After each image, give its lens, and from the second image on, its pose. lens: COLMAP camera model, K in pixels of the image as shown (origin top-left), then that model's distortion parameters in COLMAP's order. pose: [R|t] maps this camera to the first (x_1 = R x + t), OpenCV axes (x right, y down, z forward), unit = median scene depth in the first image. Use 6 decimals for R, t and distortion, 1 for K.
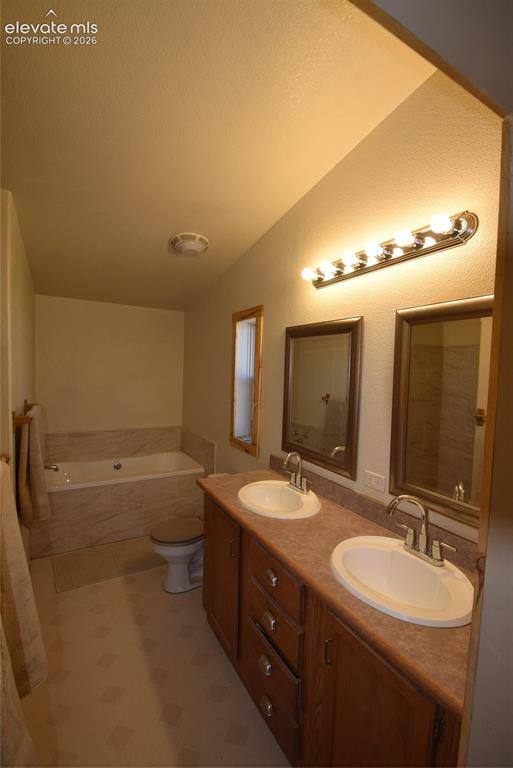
lens RADIAL K [[336.6, 0, 256.5], [0, 336.6, 384.0], [0, 0, 1]] dist [0.023652, -0.025809]
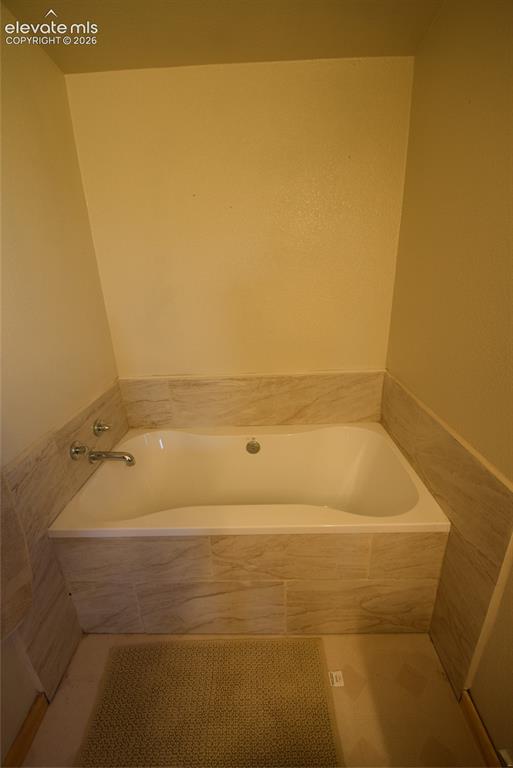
lens RADIAL K [[336.6, 0, 256.5], [0, 336.6, 384.0], [0, 0, 1]] dist [0.023652, -0.025809]
pose [[0.857272, 0.116753, -0.501451, -0.154776], [0.042311, 0.954679, 0.294613, -0.000982], [0.513122, -0.273781, 0.813480, 0.592818]]
